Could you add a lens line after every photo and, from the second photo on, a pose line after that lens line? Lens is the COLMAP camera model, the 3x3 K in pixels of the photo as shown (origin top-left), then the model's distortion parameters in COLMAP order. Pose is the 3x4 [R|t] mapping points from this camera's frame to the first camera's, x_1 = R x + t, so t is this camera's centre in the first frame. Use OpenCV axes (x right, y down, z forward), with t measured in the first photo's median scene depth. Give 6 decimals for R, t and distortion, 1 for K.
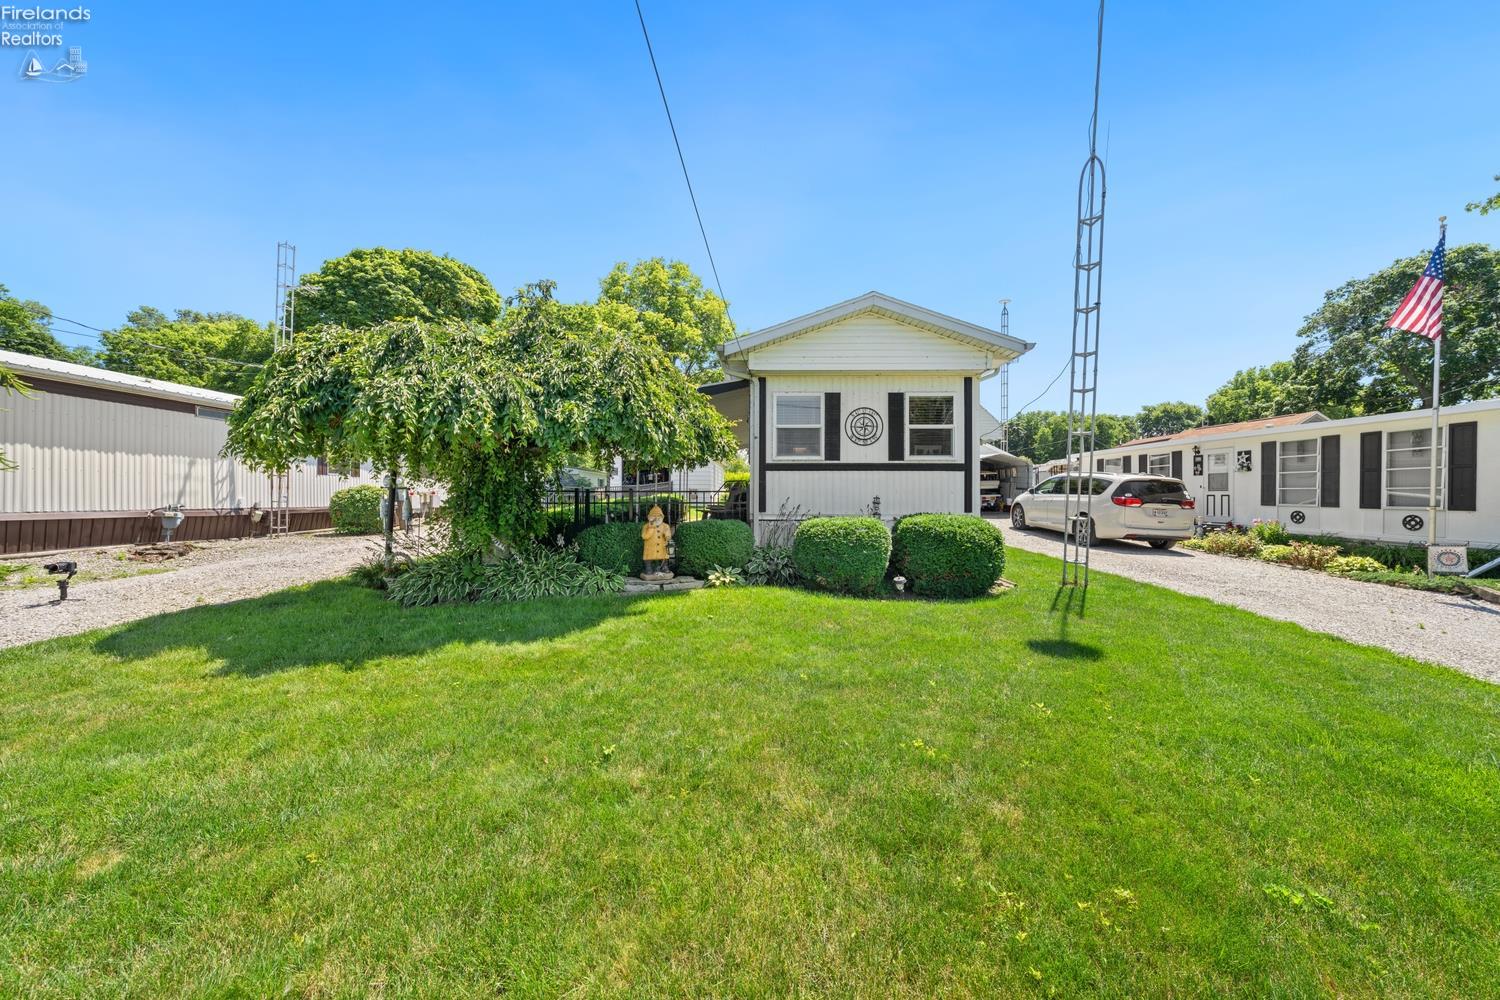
lens RADIAL K [[515.7, 0, 753.9], [0, 515.7, 495.1], [0, 0, 1]] dist [-0.005088, 0.000798]
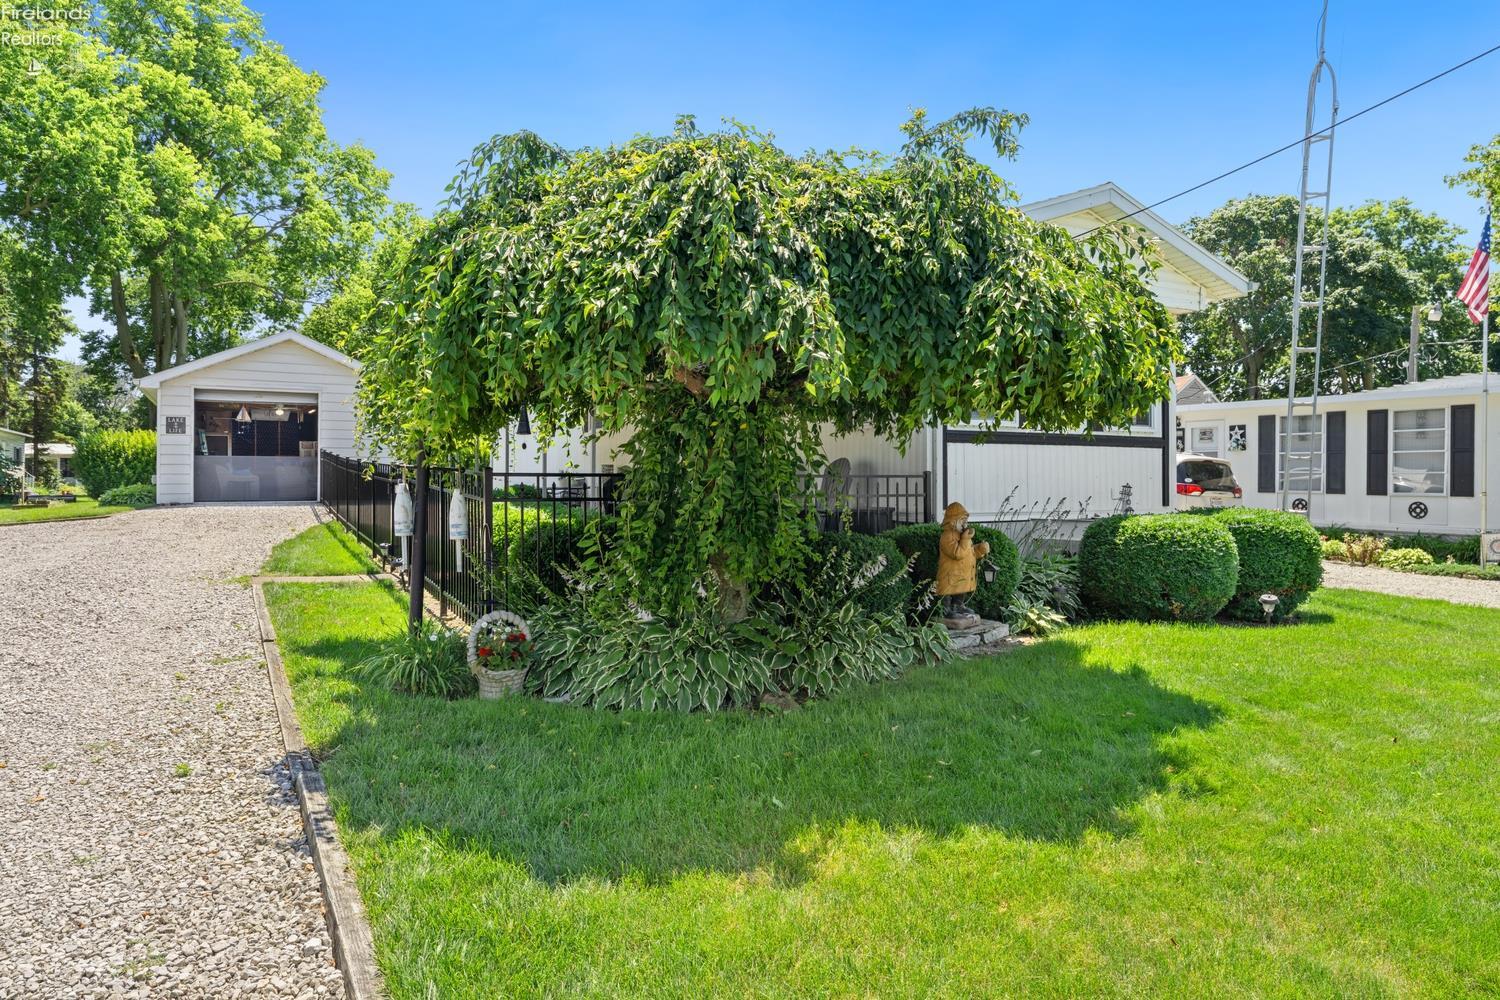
lens RADIAL K [[934.9, 0, 758.7], [0, 934.9, 492.8], [0, 0, 1]] dist [0.008084, 0.001309]
pose [[0.868810, -0.006672, 0.495100, -0.566346], [-0.001666, 0.999864, 0.016399, -0.003351], [-0.495142, -0.015072, 0.868681, 0.116399]]
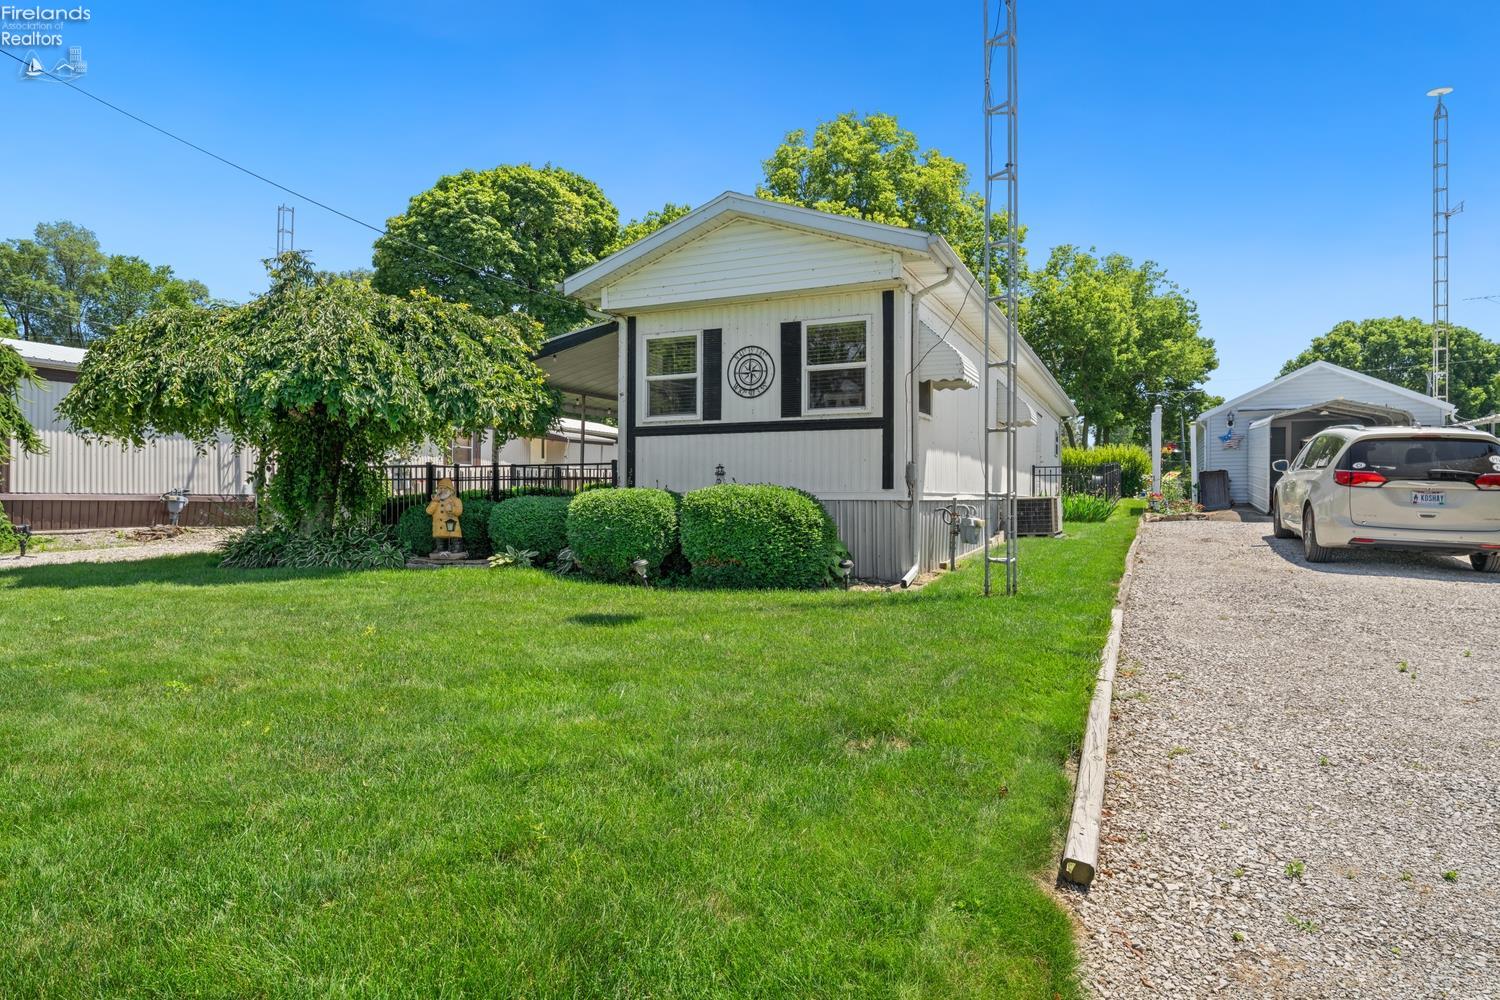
lens RADIAL K [[854.1, 0, 736.1], [0, 854.1, 499.9], [0, 0, 1]] dist [0.007122, -0.000004]
pose [[0.916083, 0.000486, -0.400988, 0.539115], [0.002296, 0.999977, 0.006457, 0.032068], [0.400982, -0.006836, 0.916060, -0.096359]]
